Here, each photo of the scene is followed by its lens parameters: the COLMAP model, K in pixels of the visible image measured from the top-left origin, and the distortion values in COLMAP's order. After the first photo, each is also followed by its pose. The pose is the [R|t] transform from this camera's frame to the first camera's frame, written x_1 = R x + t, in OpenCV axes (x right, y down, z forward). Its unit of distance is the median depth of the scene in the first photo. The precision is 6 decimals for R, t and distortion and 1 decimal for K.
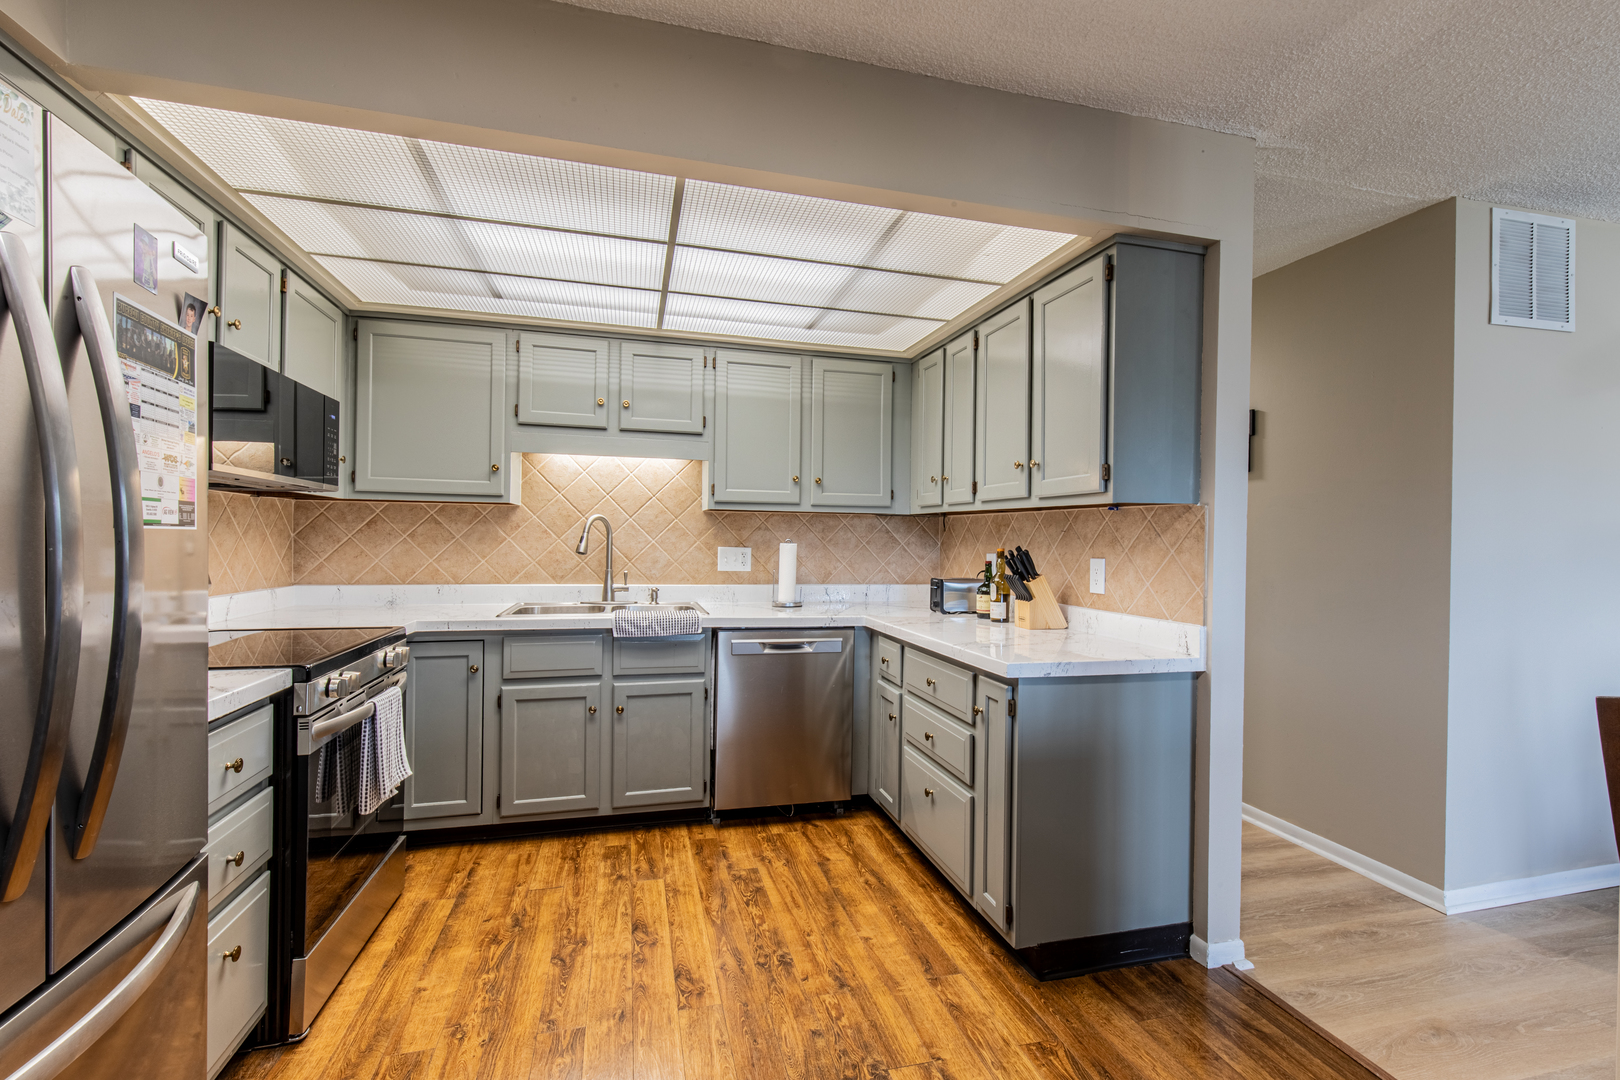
lens RADIAL K [[720.0, 0, 825.8], [0, 720.0, 539.9], [0, 0, 1]] dist [0.000538, 0.000167]
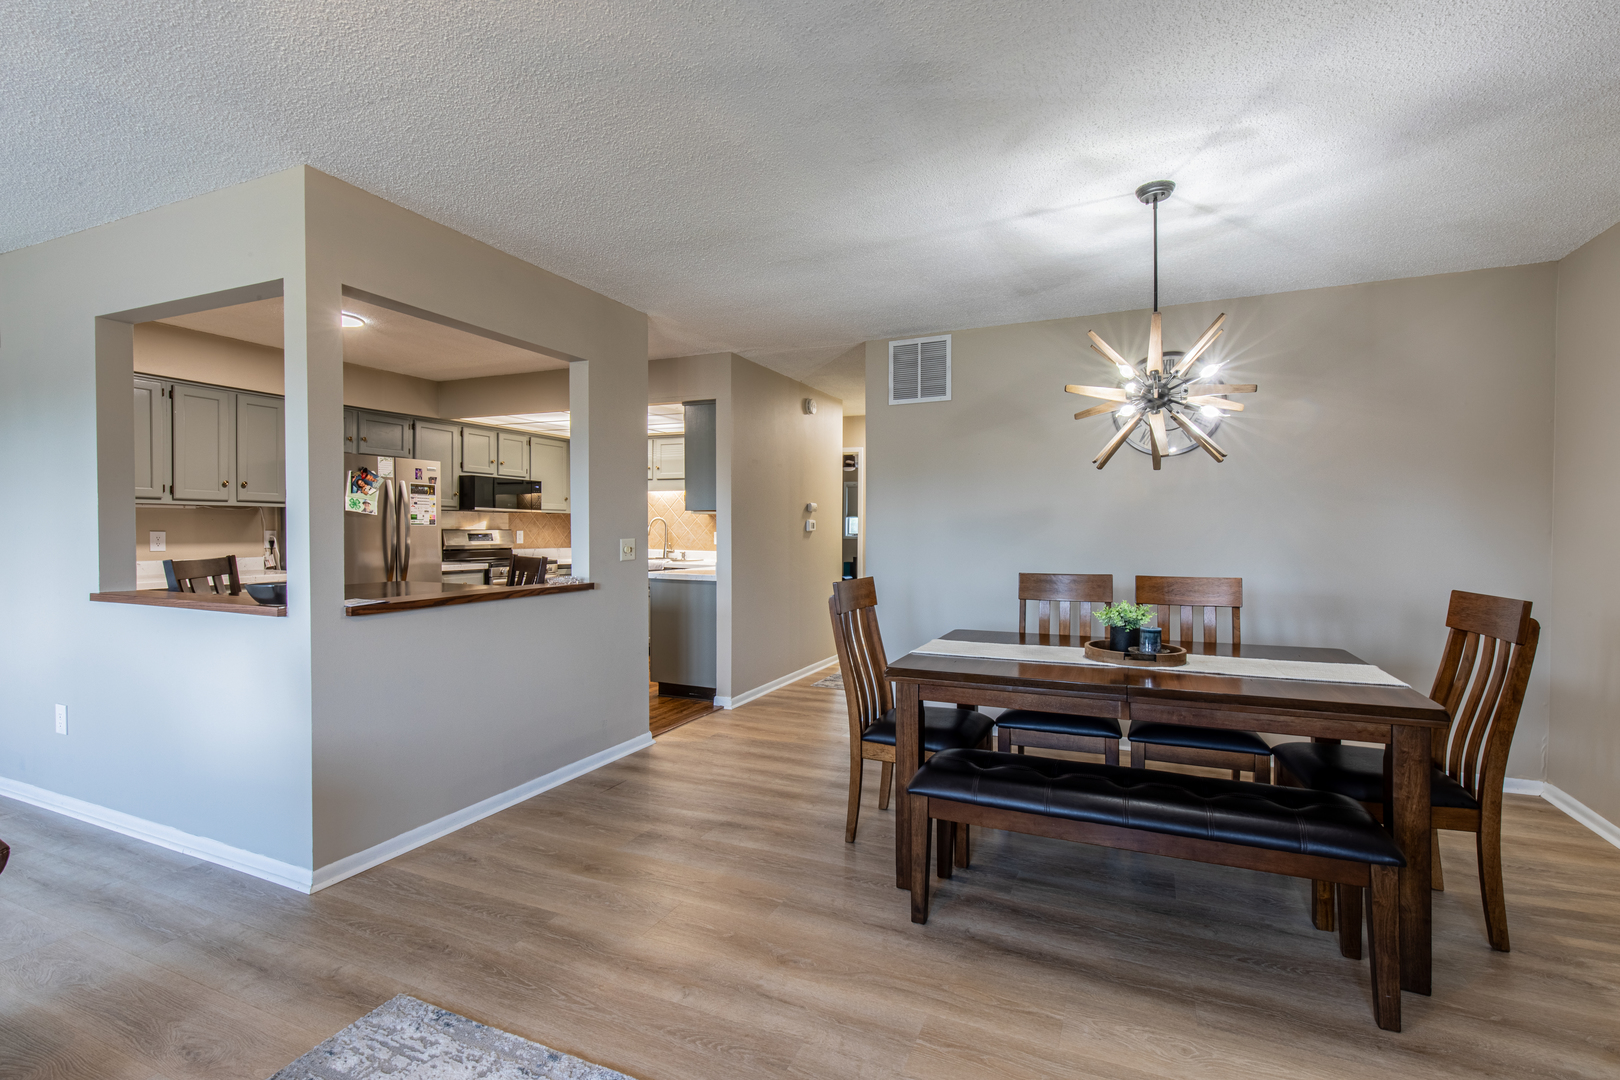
lens RADIAL K [[727.0, 0, 822.6], [0, 727.0, 539.3], [0, 0, 1]] dist [0.010832, -0.000724]
pose [[0.773735, -0.000657, -0.633509, 1.927383], [0.007603, 0.999937, 0.008249, 0.022408], [0.633464, -0.011199, 0.773691, -0.525621]]
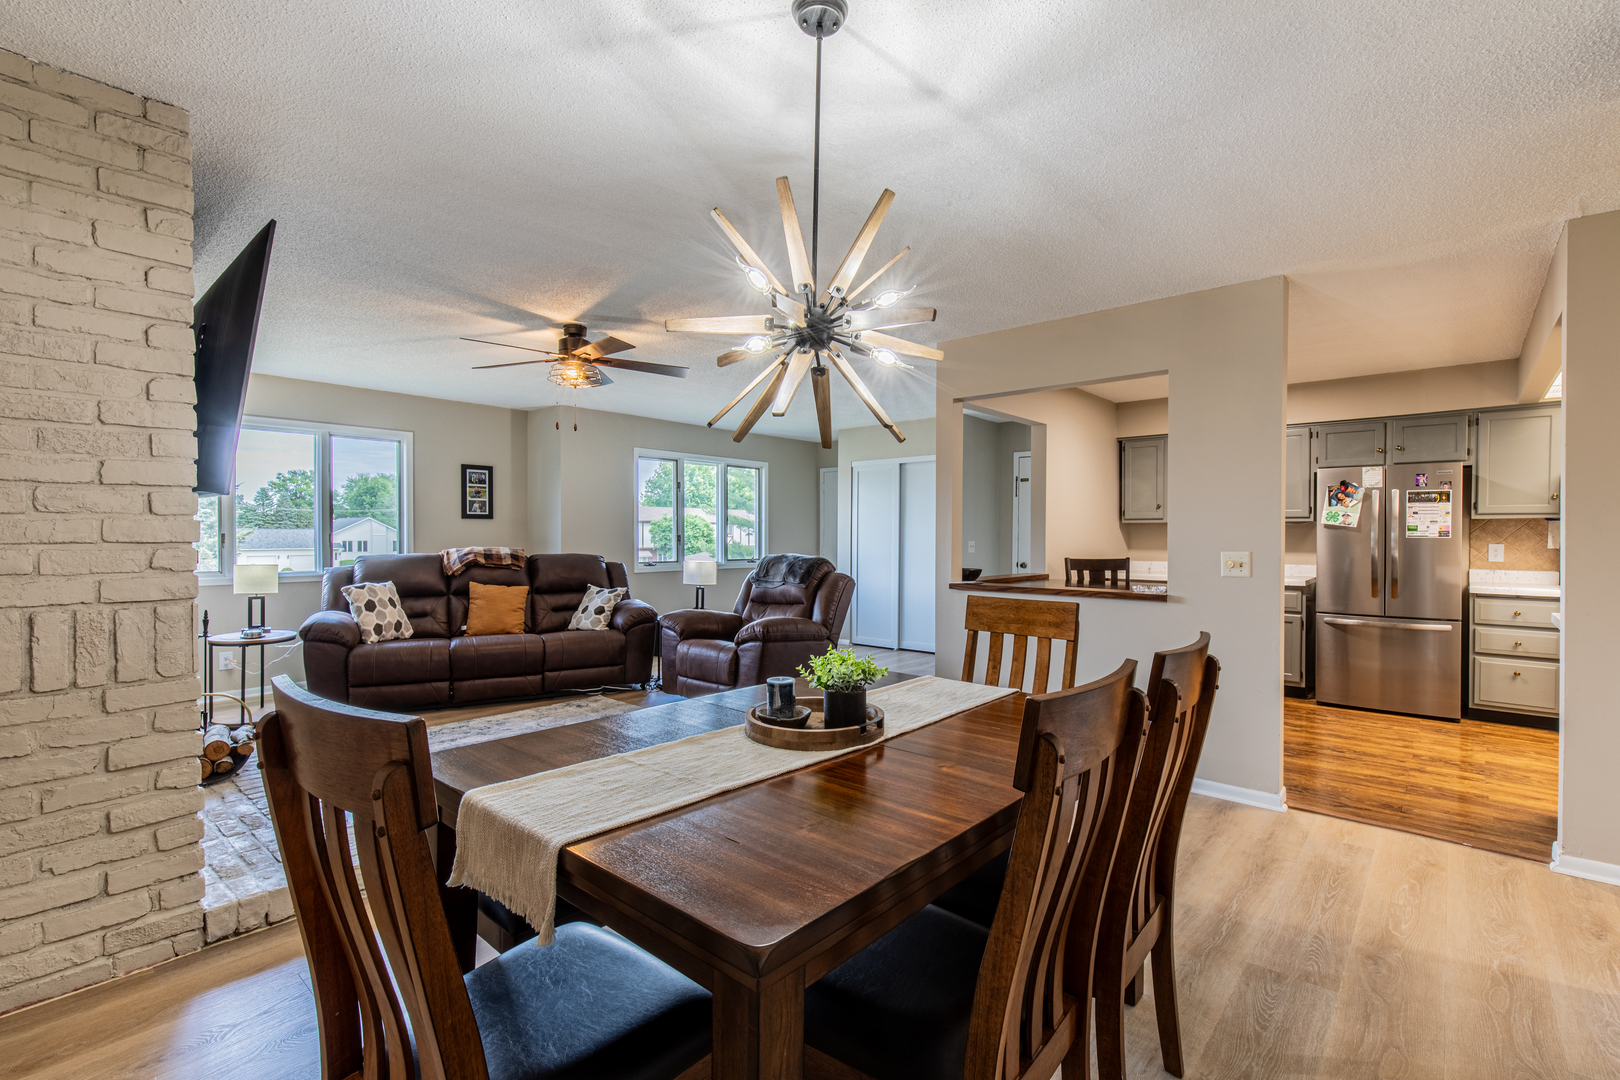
lens RADIAL K [[724.5, 0, 829.1], [0, 724.5, 542.7], [0, 0, 1]] dist [0.008739, 0.000323]
pose [[-0.831247, -0.011039, -0.555794, 1.992273], [-0.015573, 0.999873, 0.003433, 0.020291], [0.555685, 0.011509, -0.831313, 1.126447]]
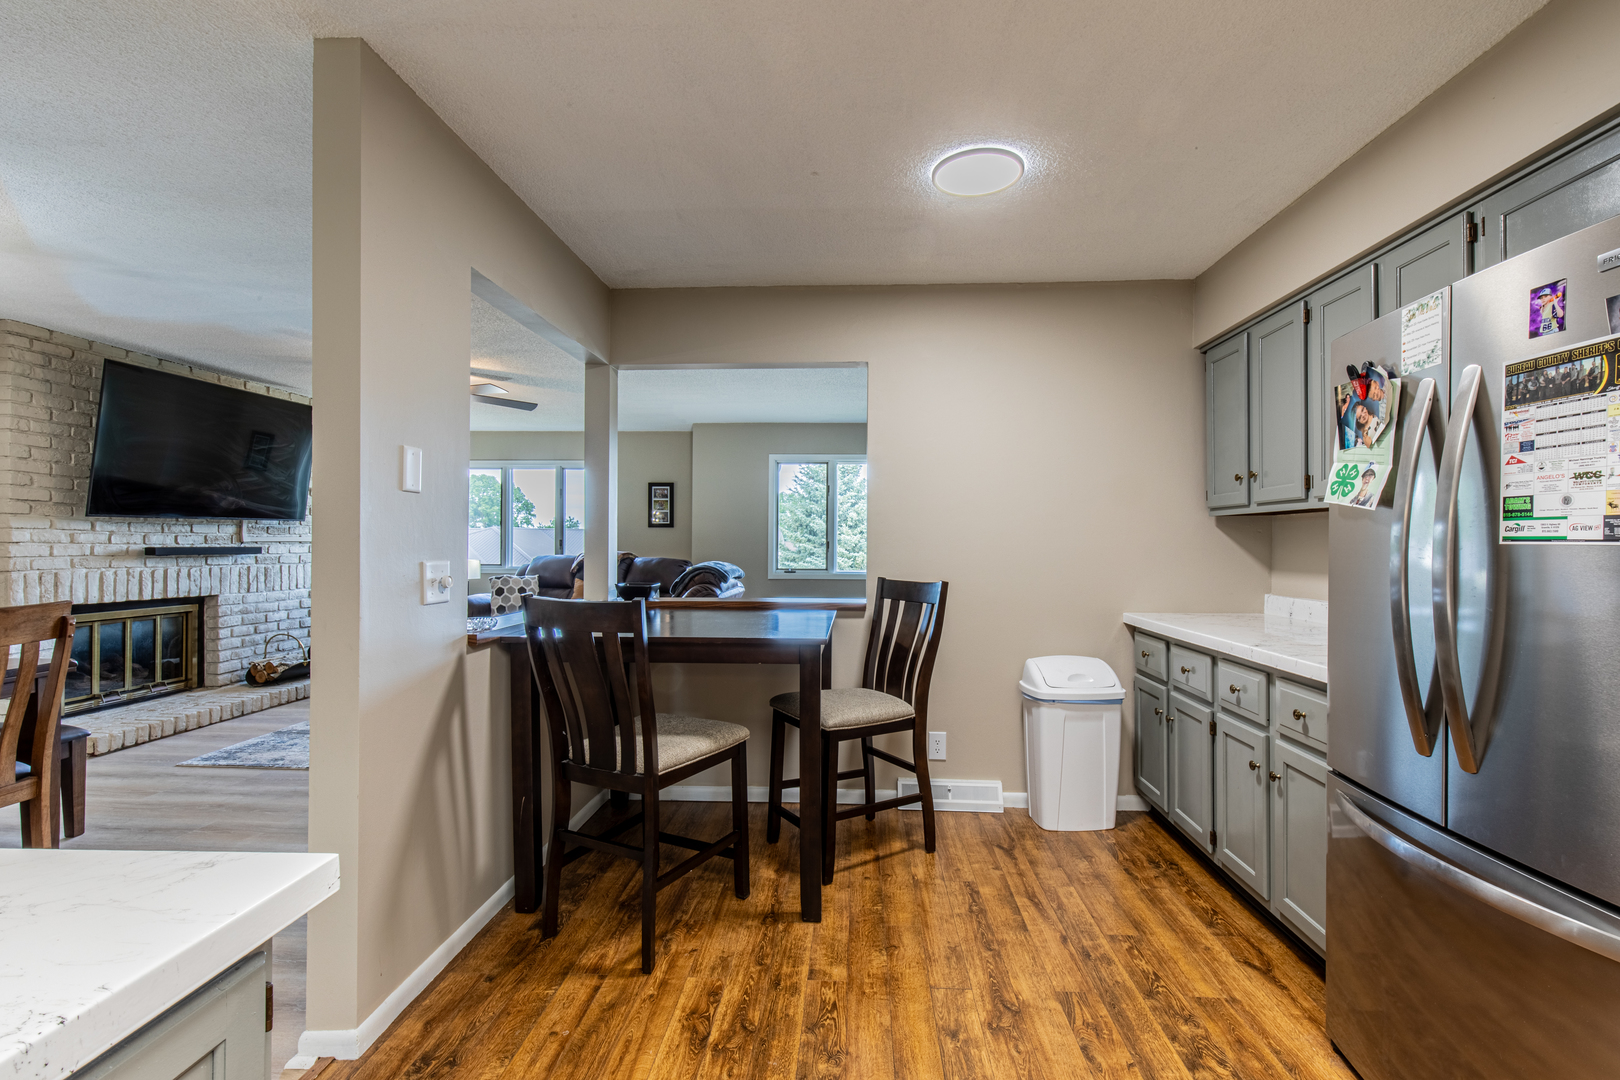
lens RADIAL K [[727.0, 0, 822.6], [0, 727.0, 539.3], [0, 0, 1]] dist [0.010832, -0.000724]
pose [[-0.948336, -0.017604, 0.316780, -0.084482], [-0.017540, 0.999842, 0.003054, -0.007176], [-0.316784, -0.002660, -0.948494, 0.996550]]
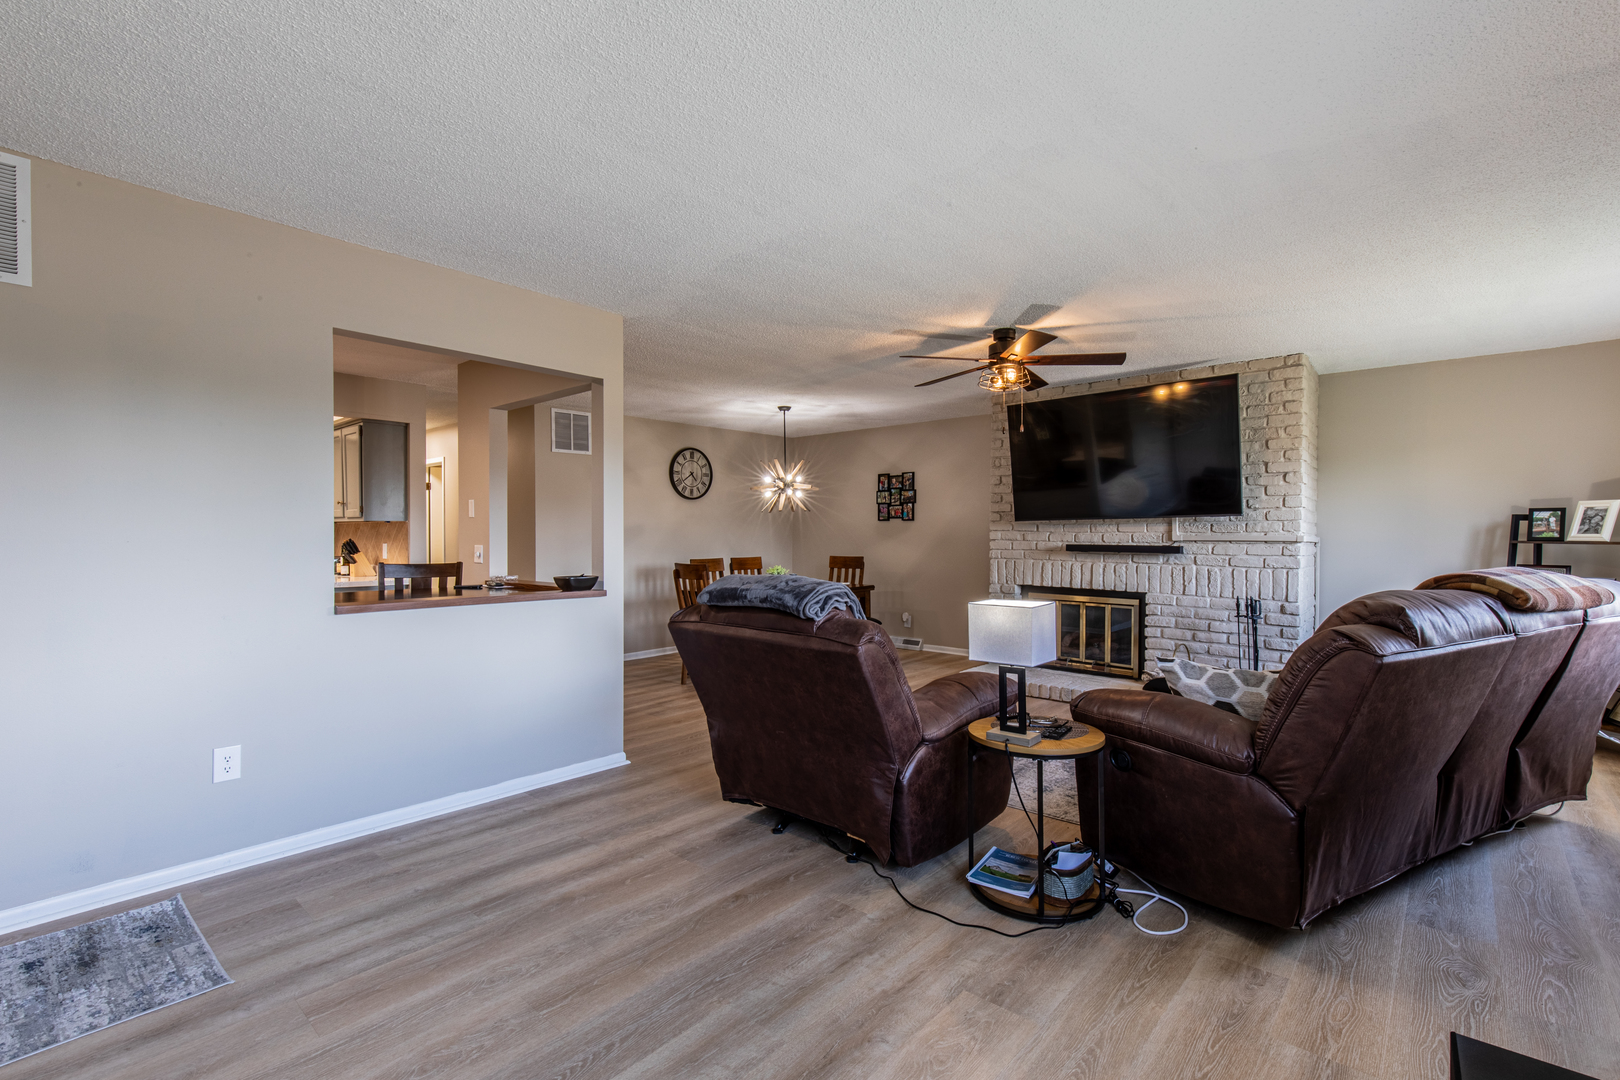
lens RADIAL K [[720.0, 0, 825.8], [0, 720.0, 539.9], [0, 0, 1]] dist [0.000538, 0.000167]
pose [[0.834129, -0.015495, 0.551351, 0.297569], [0.009693, 0.999863, 0.013436, -0.002136], [-0.551484, -0.005864, 0.834165, -1.730787]]
